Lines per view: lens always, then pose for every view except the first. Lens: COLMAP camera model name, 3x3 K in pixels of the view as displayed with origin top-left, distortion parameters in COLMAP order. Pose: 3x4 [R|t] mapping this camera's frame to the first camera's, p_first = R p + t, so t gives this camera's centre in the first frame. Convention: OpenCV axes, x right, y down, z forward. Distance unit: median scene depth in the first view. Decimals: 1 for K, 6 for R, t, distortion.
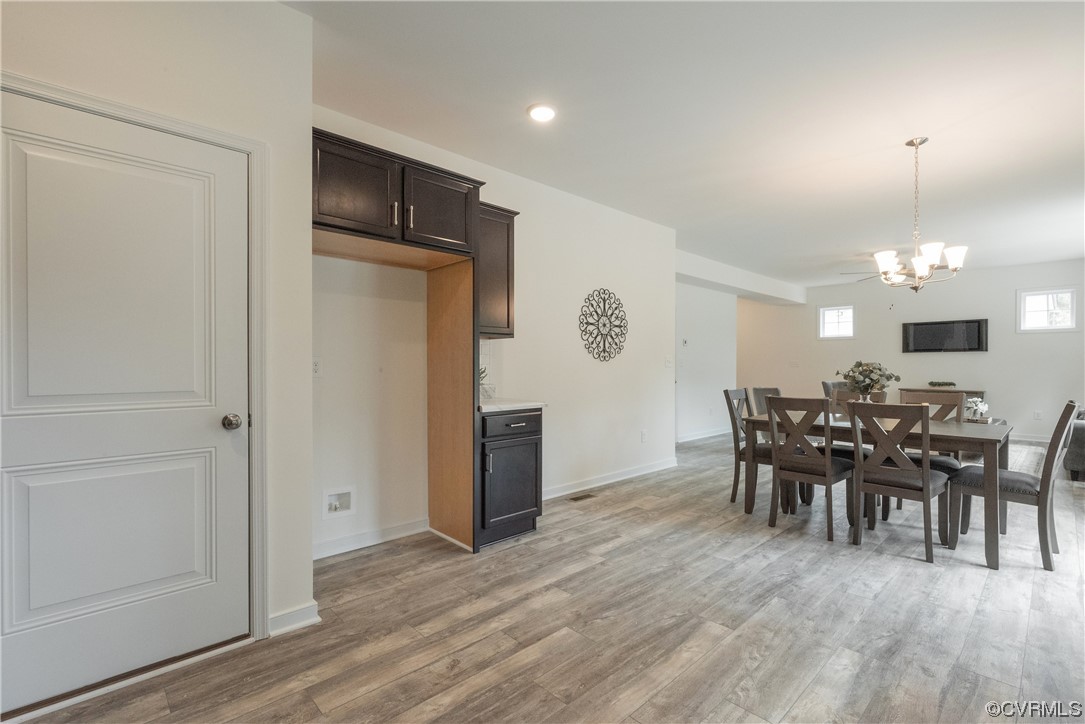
lens RADIAL K [[486.3, 0, 545.7], [0, 486.3, 363.2], [0, 0, 1]] dist [-0.002802, 0.000020]
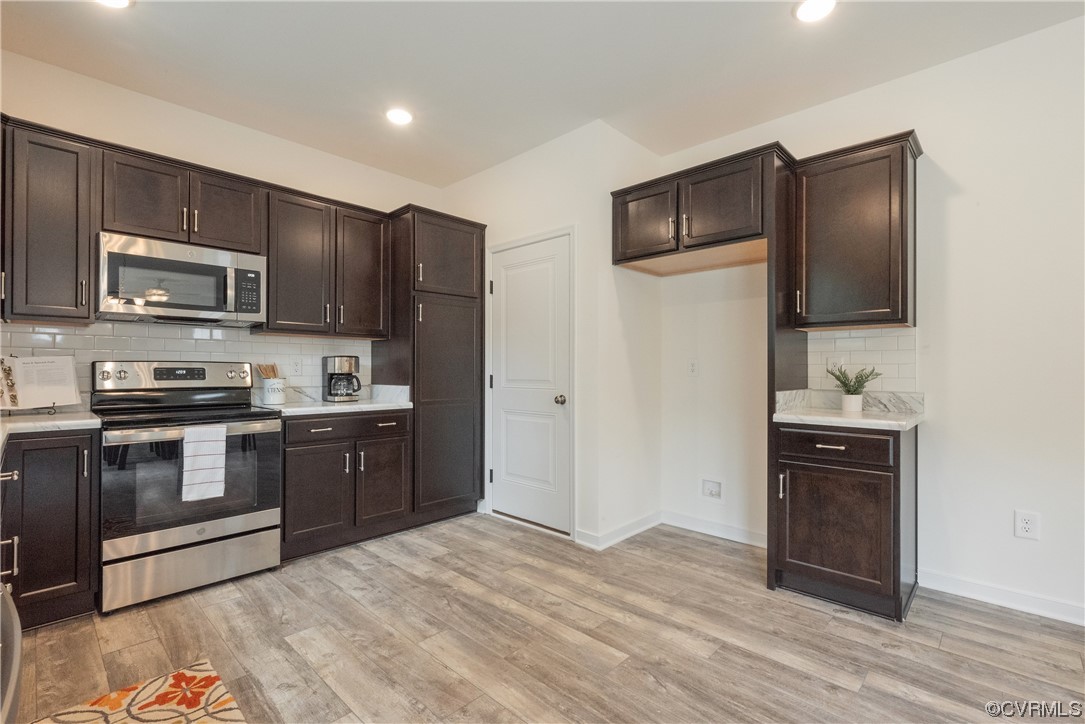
lens RADIAL K [[486.3, 0, 566.5], [0, 486.3, 365.5], [0, 0, 1]] dist [-0.002802, 0.000020]
pose [[0.078413, -0.005824, -0.996904, 0.729533], [0.001954, 0.999982, -0.005688, 0.009583], [0.996919, -0.001502, 0.078423, 0.639979]]
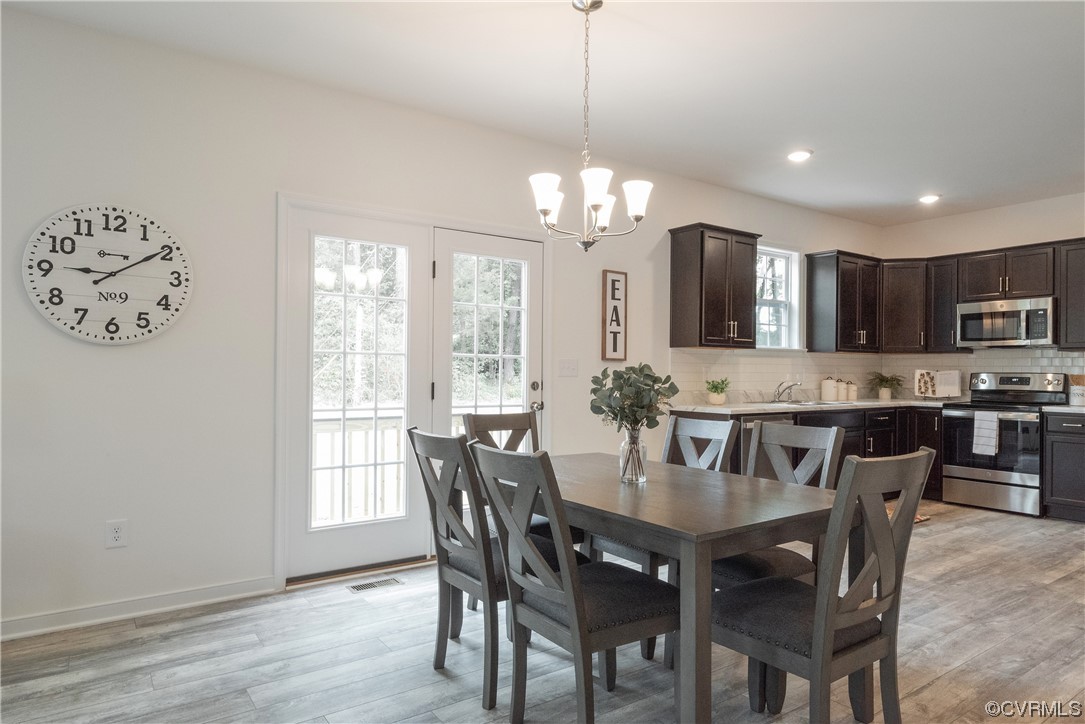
lens RADIAL K [[668.7, 0, 540.9], [0, 668.7, 364.9], [0, 0, 1]] dist [0.005885, 0.001347]
pose [[-0.990647, -0.003743, 0.136397, 0.871121], [-0.005471, 0.999909, -0.012297, 0.002575], [-0.136339, -0.012929, -0.990578, 2.286663]]
